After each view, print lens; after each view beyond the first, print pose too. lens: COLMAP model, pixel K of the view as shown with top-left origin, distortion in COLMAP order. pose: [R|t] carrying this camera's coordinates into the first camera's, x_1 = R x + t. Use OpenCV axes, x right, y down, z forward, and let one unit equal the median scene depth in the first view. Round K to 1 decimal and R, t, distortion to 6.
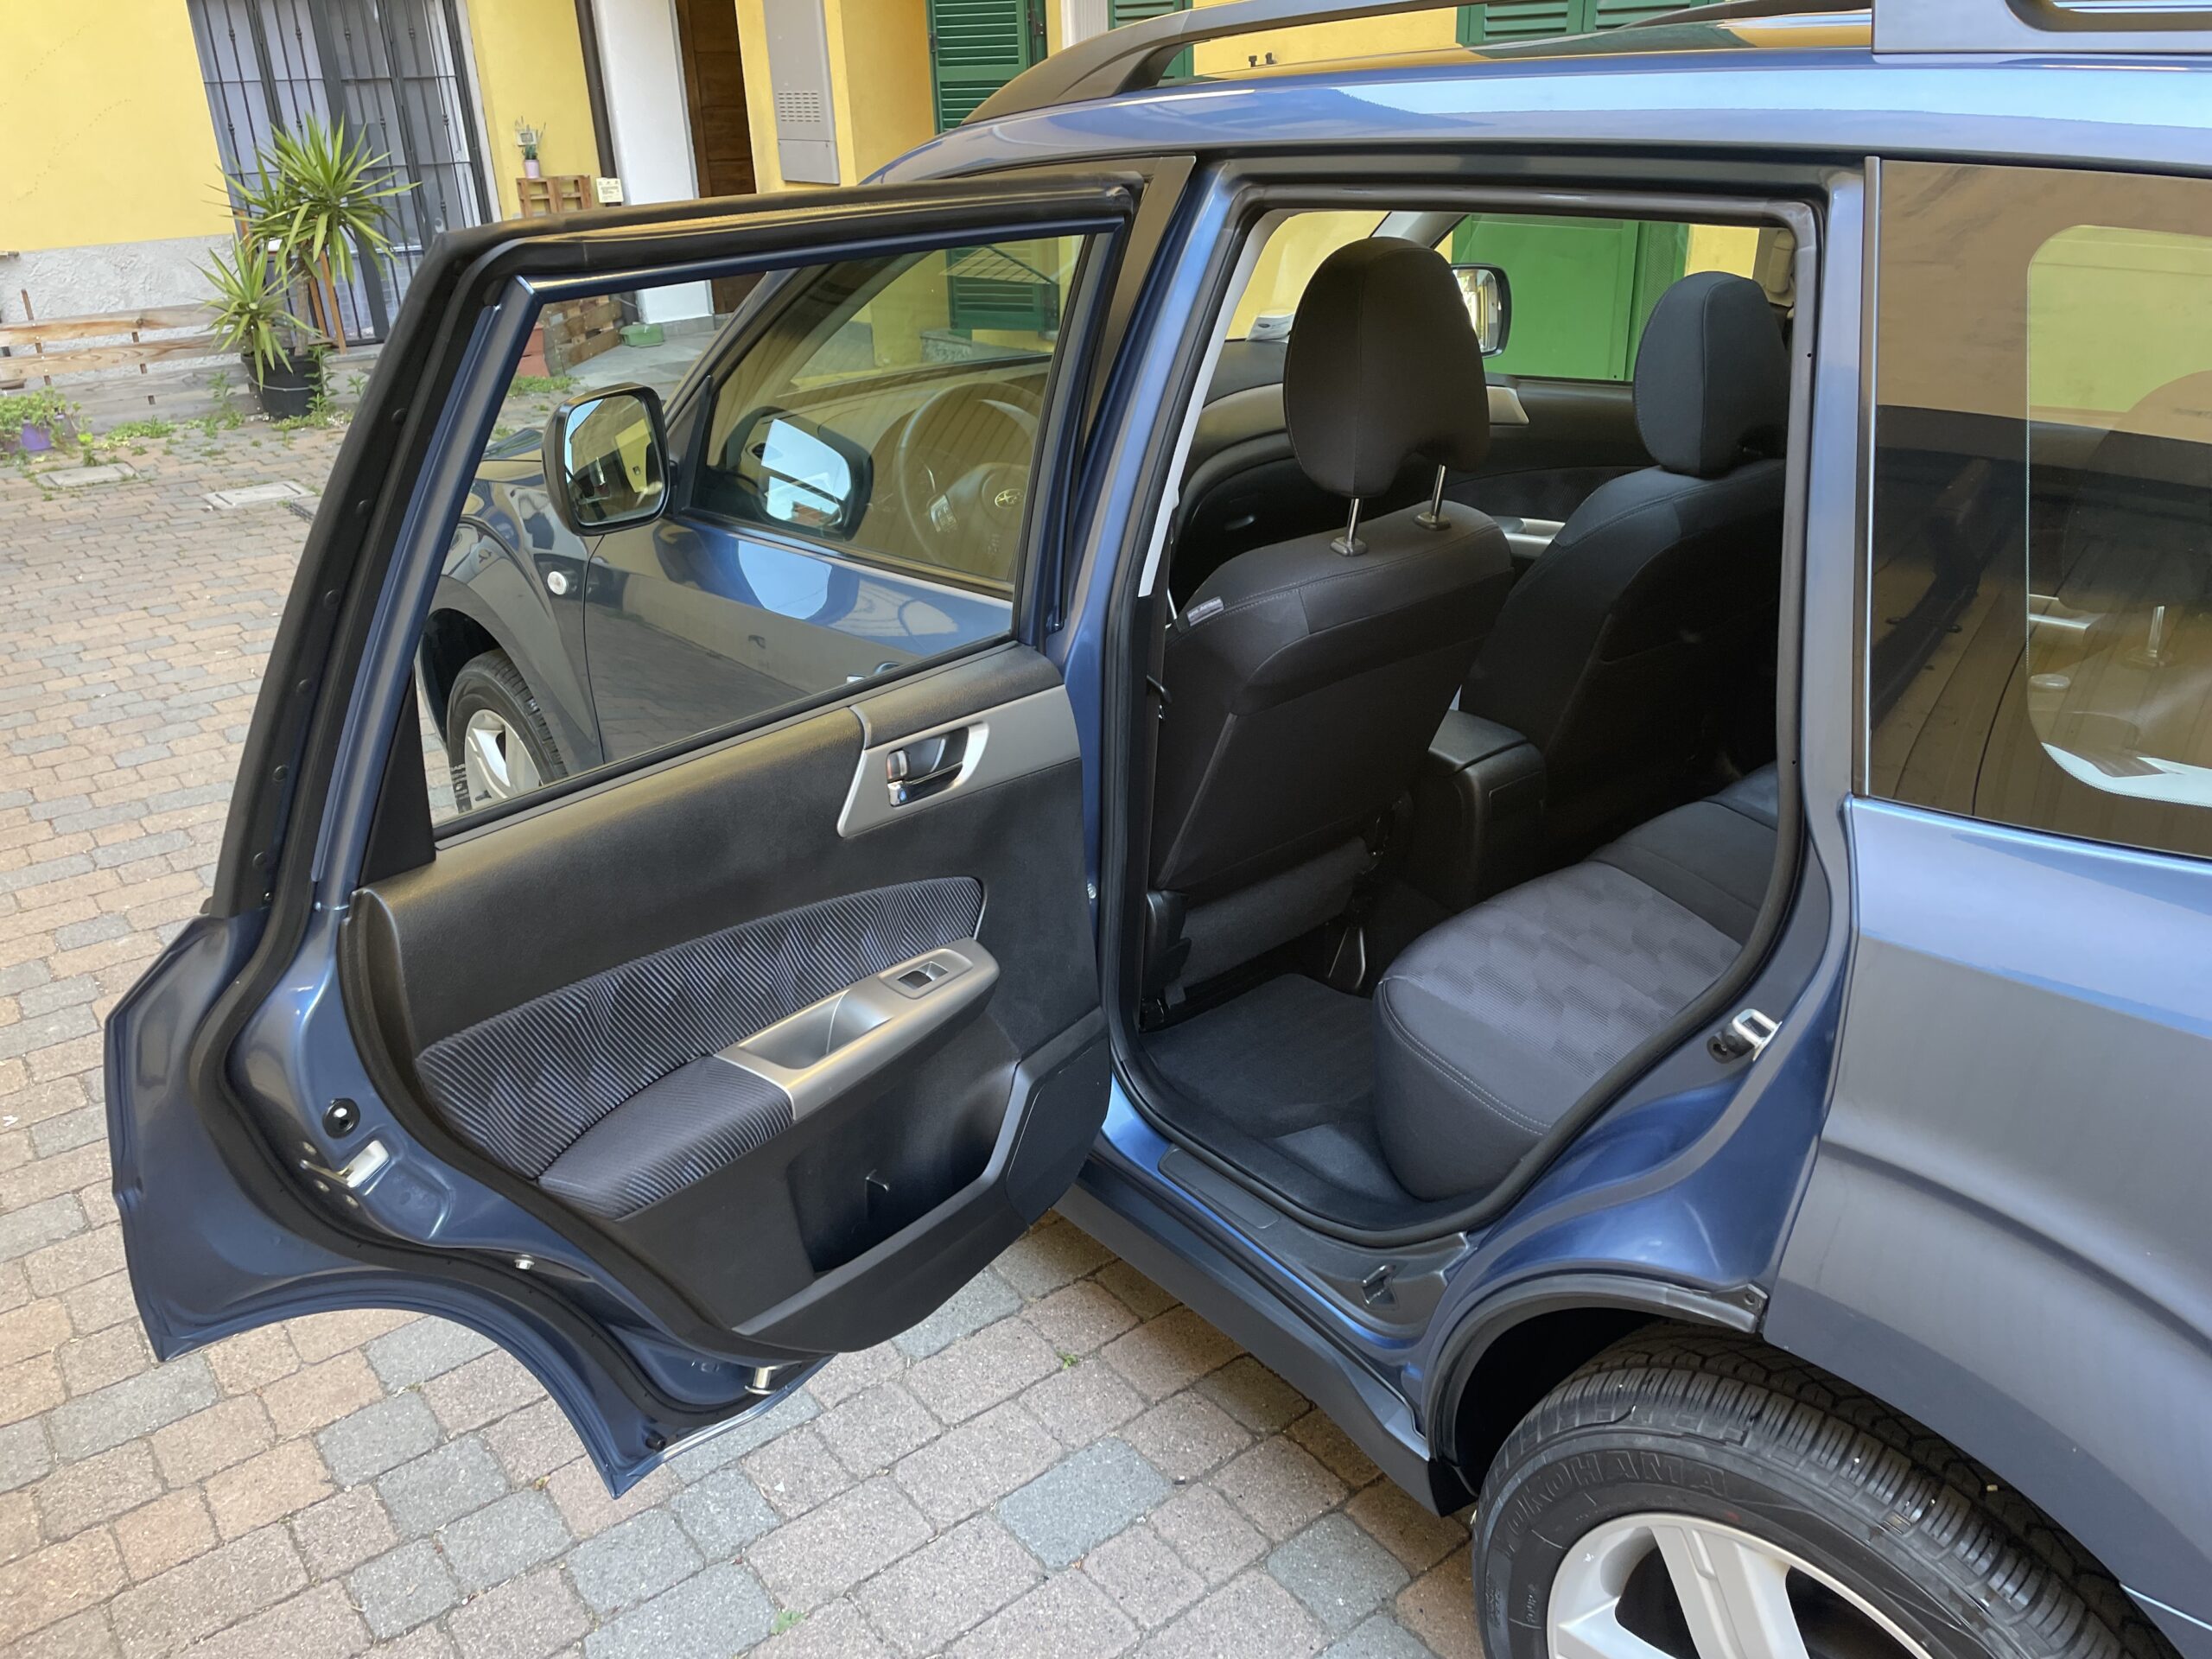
lens RADIAL K [[1684.2, 0, 1124.0], [0, 1684.2, 786.6], [0, 0, 1]] dist [0.086660, -0.106893]
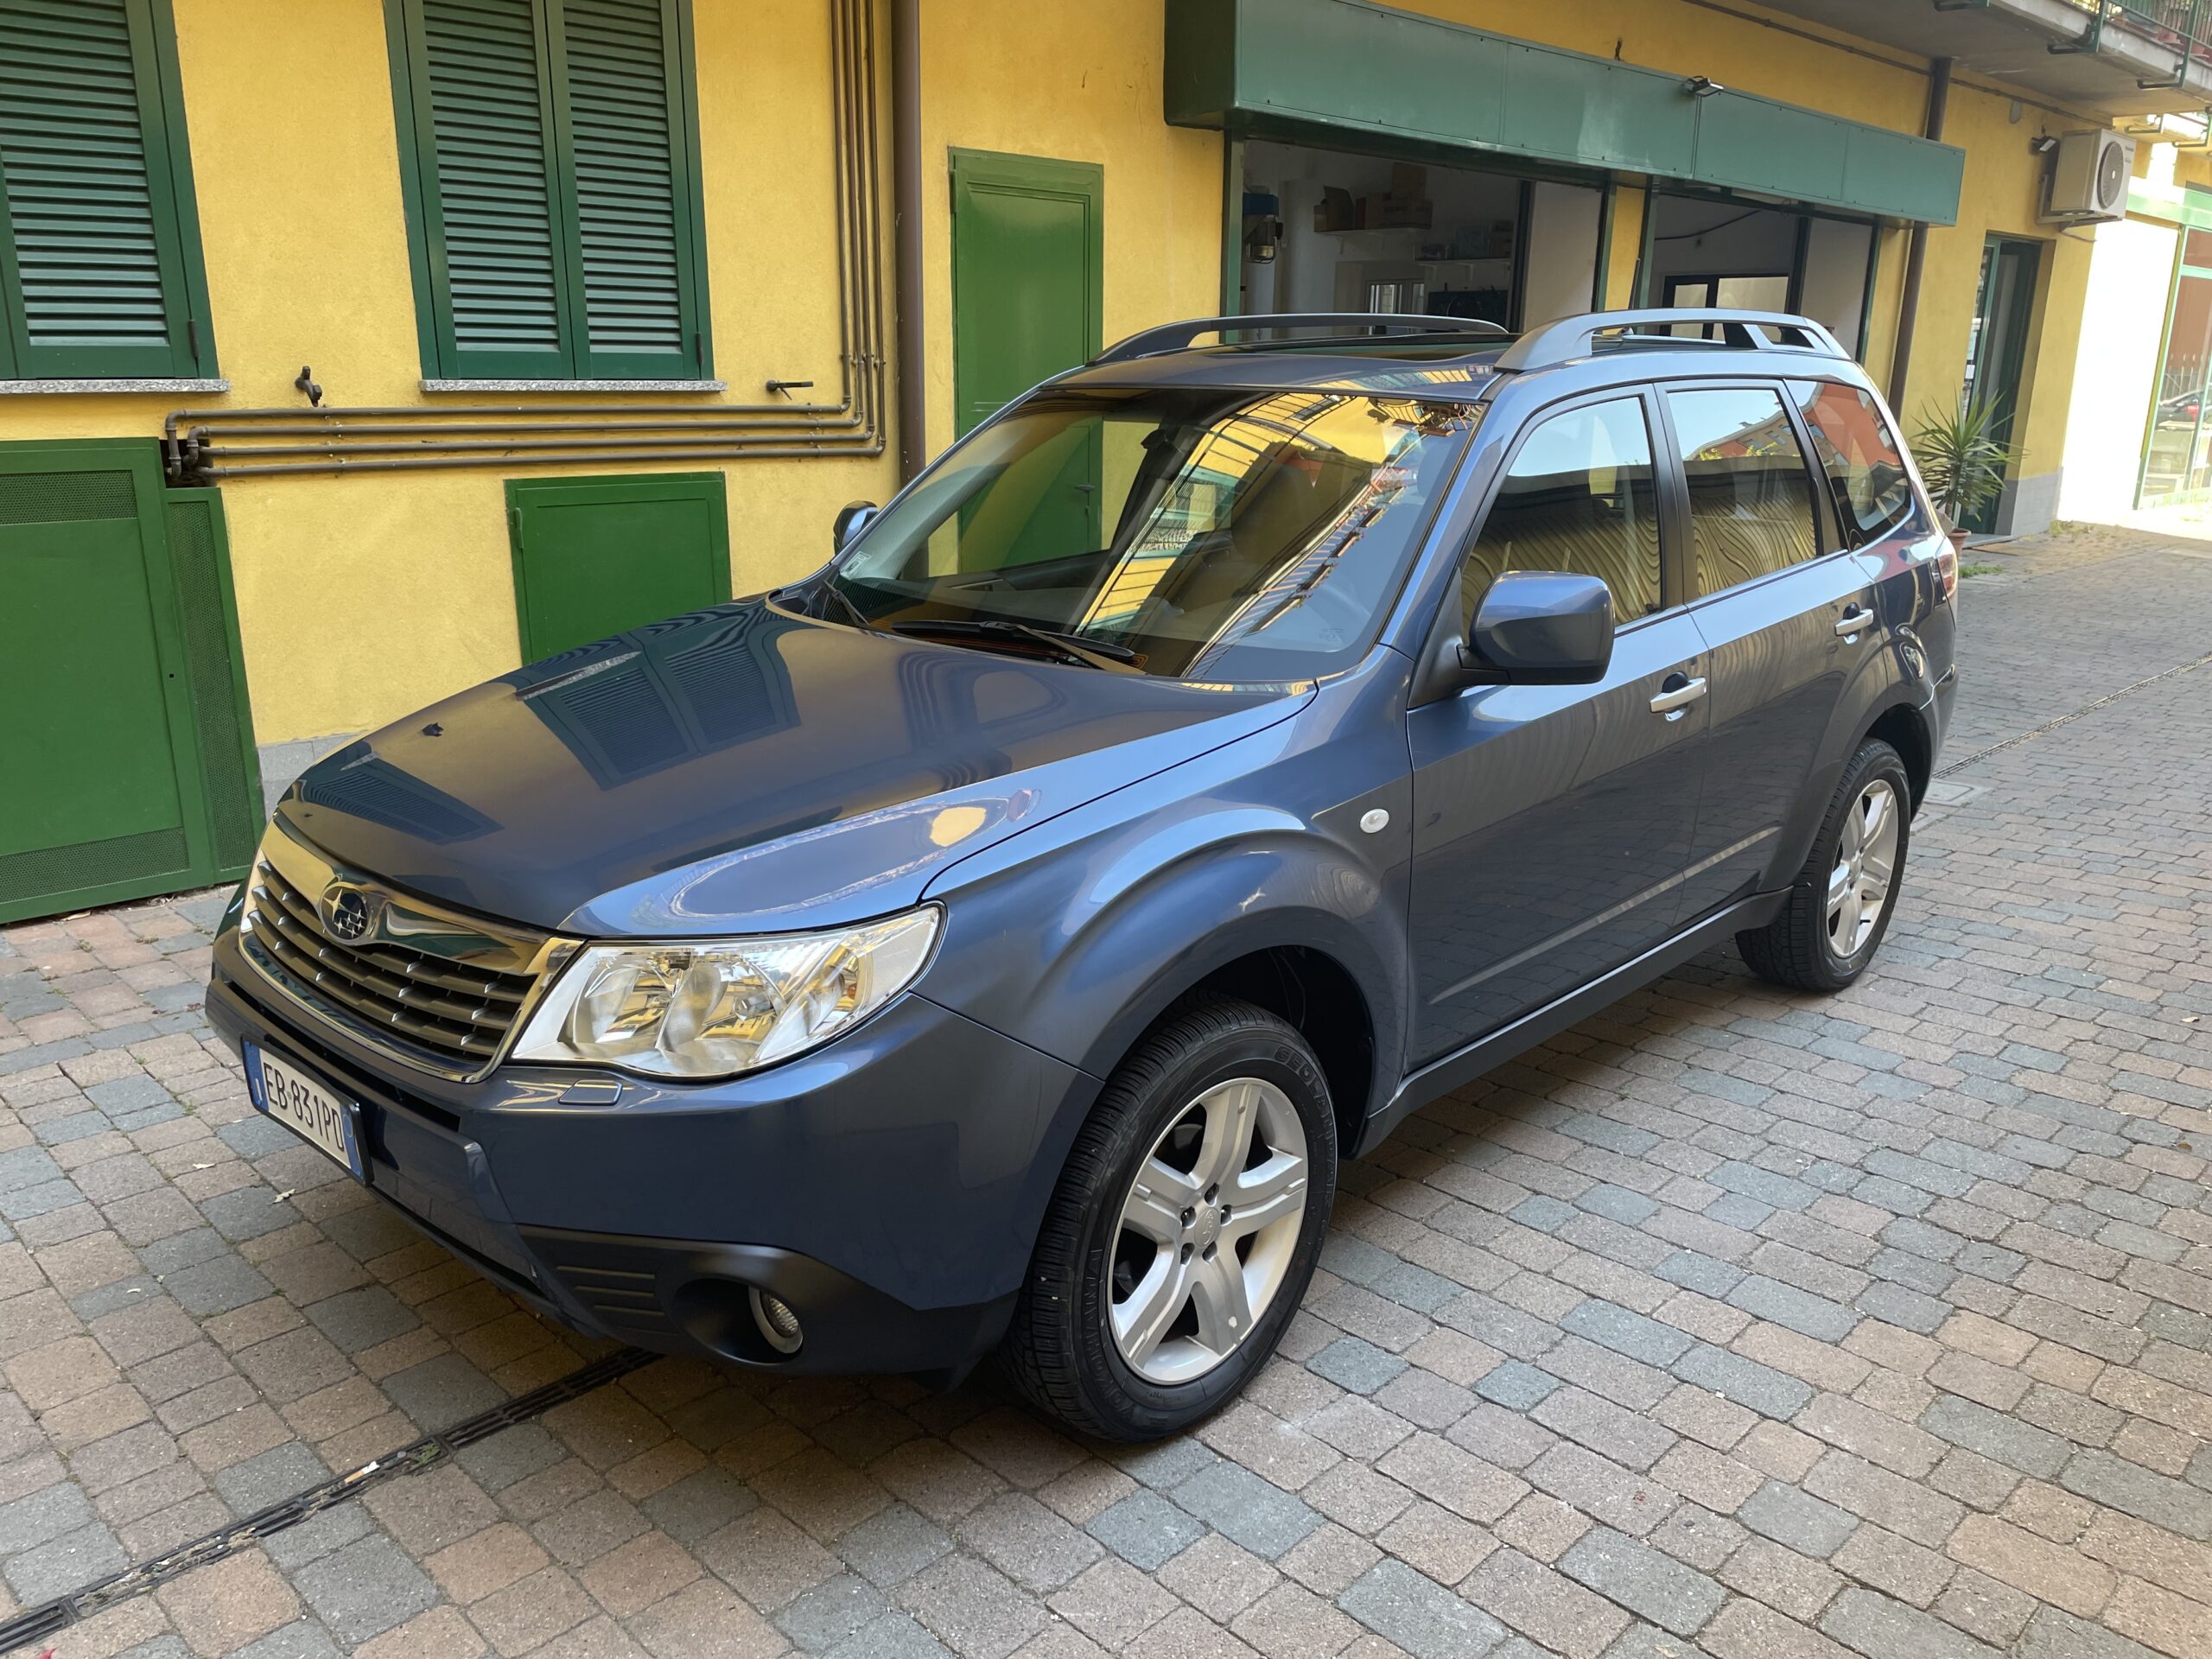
lens RADIAL K [[1670.4, 0, 1118.1], [0, 1670.4, 835.8], [0, 0, 1]] dist [0.088145, -0.109299]
pose [[-0.120744, -0.244366, 0.962136, -0.389411], [0.377766, 0.884992, 0.272180, -0.134961], [-0.917995, 0.396326, -0.014544, 0.362237]]
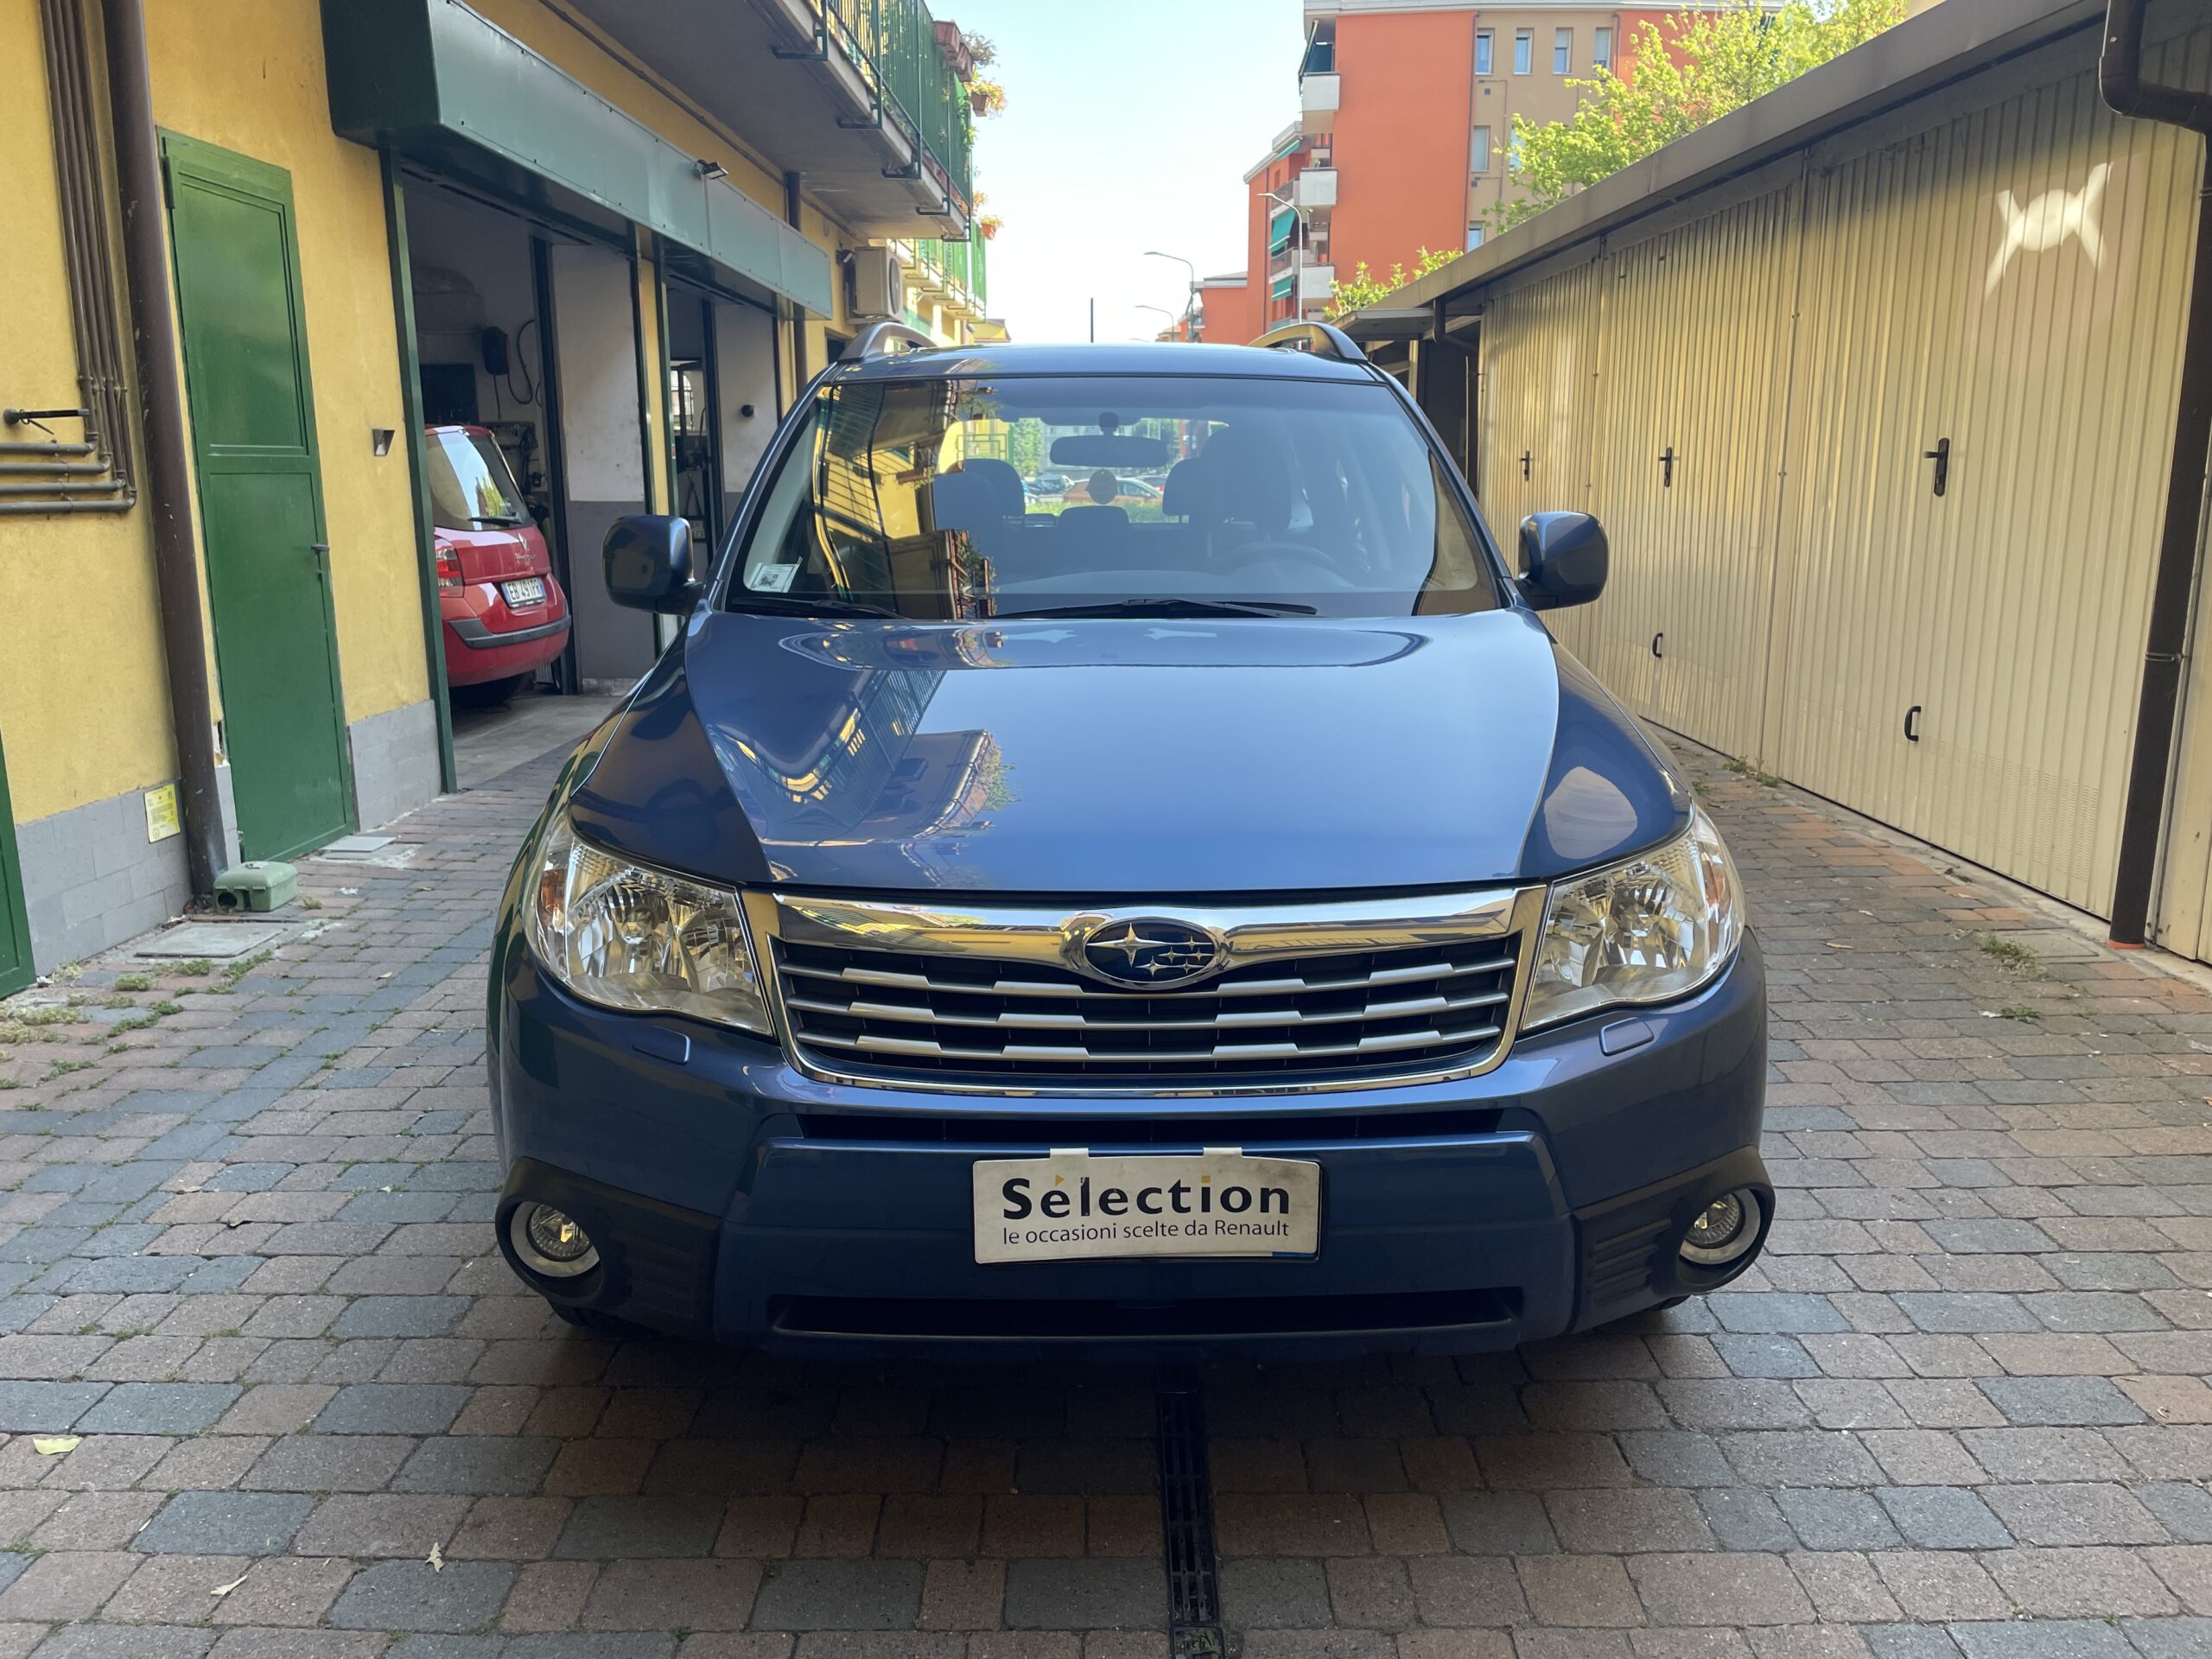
lens RADIAL K [[1680.7, 0, 1109.2], [0, 1680.7, 811.1], [0, 0, 1]] dist [0.080930, -0.105276]
pose [[-0.778166, -0.091909, 0.621297, -0.244596], [0.269002, 0.845132, 0.461942, -0.208693], [-0.567535, 0.526598, -0.632929, 0.598821]]
